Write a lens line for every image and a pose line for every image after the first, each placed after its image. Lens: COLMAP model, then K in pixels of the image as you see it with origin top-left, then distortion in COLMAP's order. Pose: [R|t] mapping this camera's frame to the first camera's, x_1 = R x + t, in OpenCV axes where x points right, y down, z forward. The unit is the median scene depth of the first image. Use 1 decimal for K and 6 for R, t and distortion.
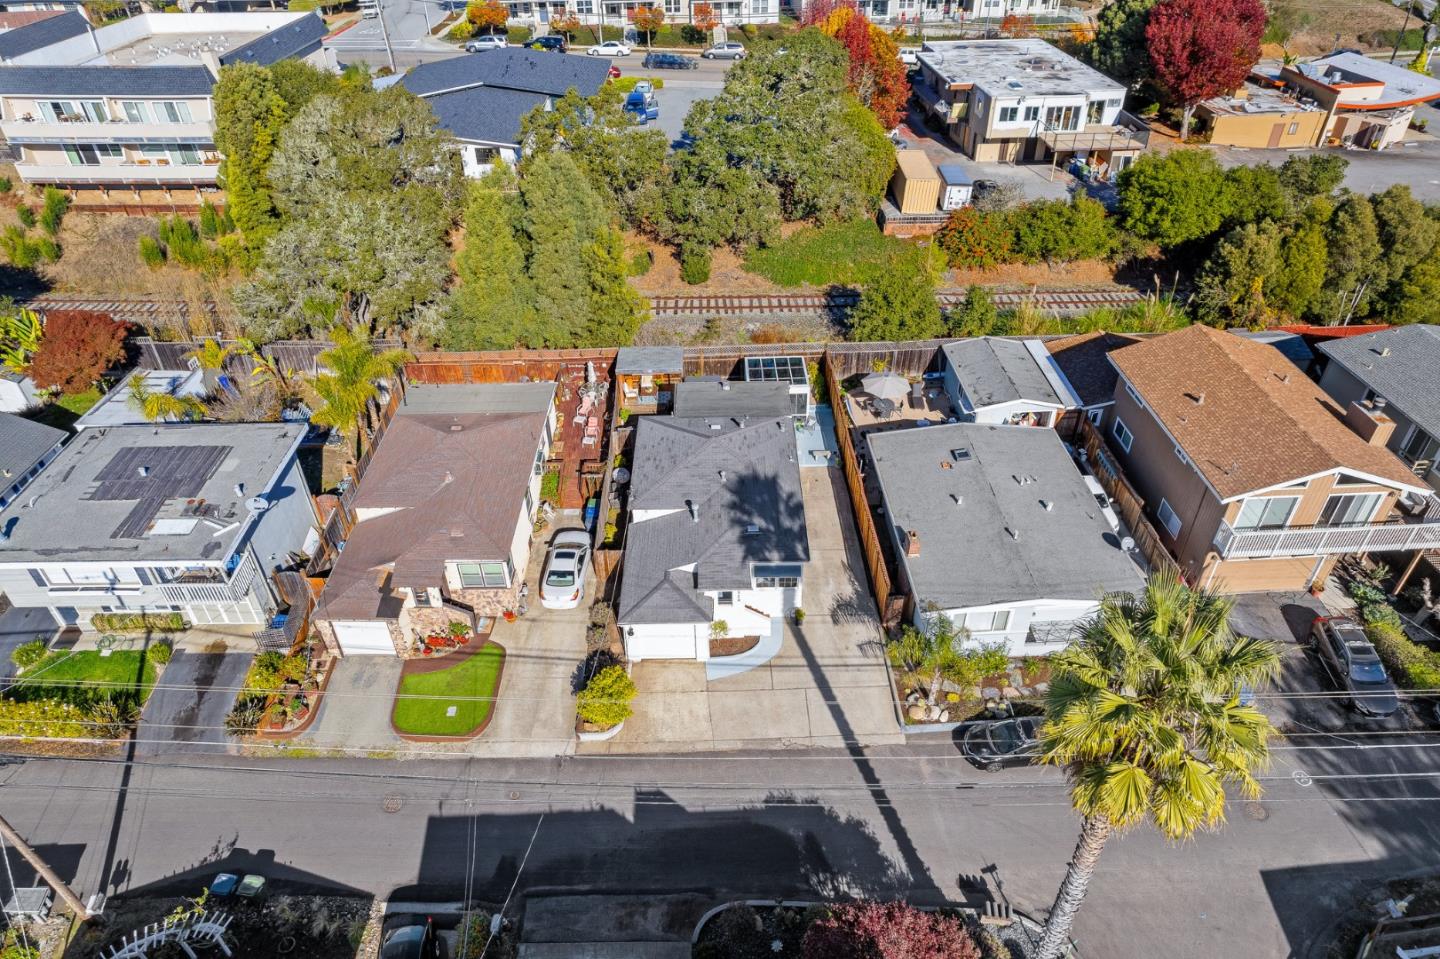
lens RADIAL K [[912.5, 0, 720.0], [0, 912.5, 479.5], [0, 0, 1]] dist [-0.068470, 0.052639]
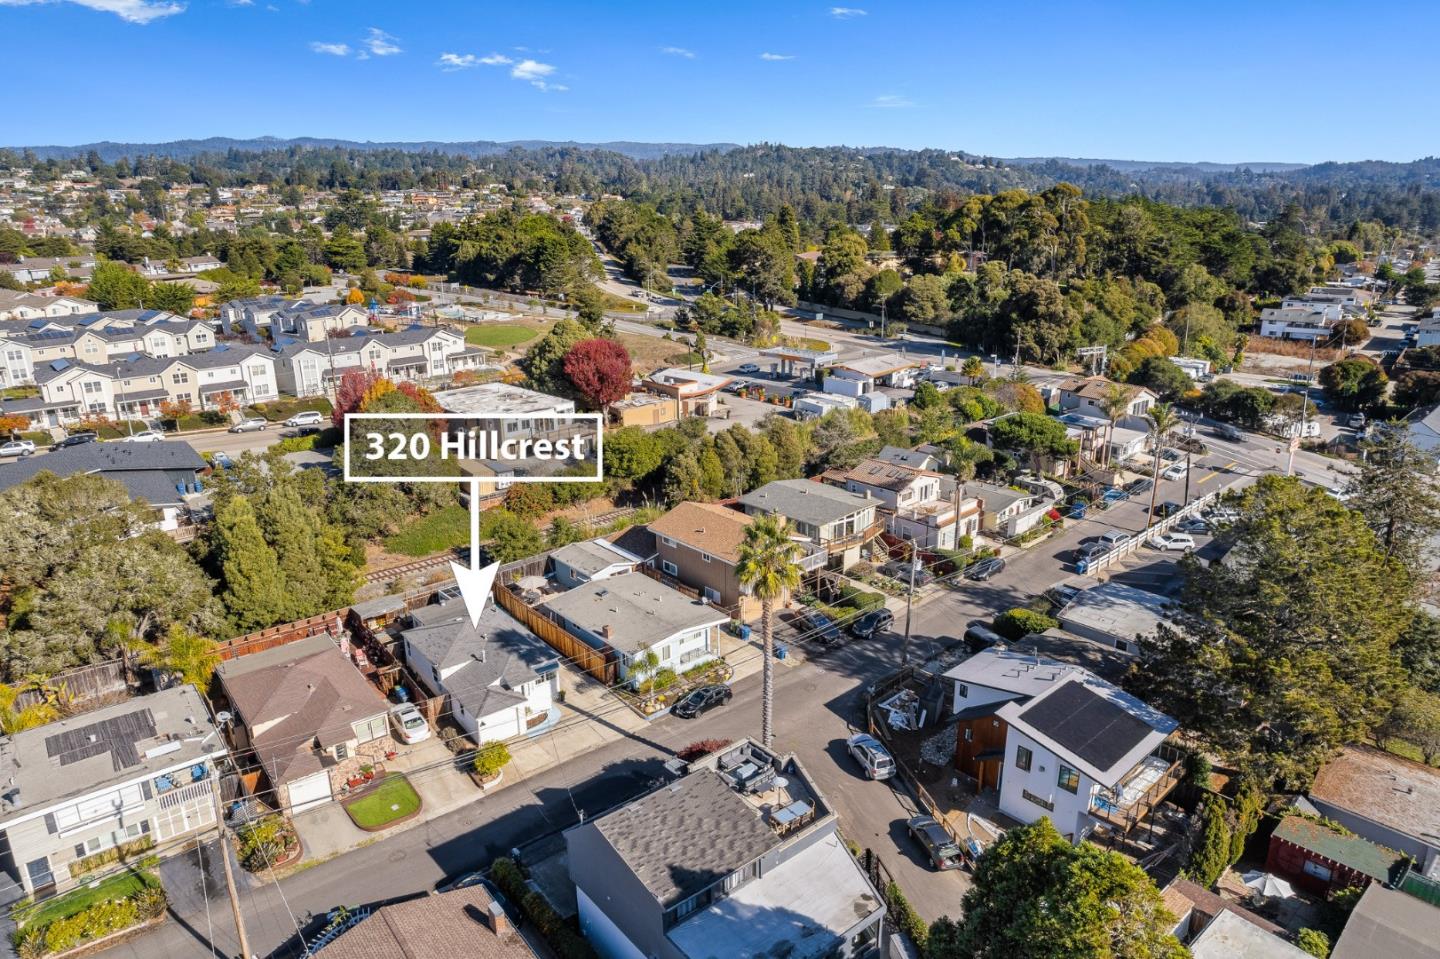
lens RADIAL K [[912.5, 0, 720.0], [0, 912.5, 479.5], [0, 0, 1]] dist [-0.068470, 0.052639]
pose [[0.781987, -0.177566, 0.597466, -0.397309], [0.377207, 0.897918, -0.226843, 0.182948], [-0.496196, 0.402757, 0.769140, -0.381737]]
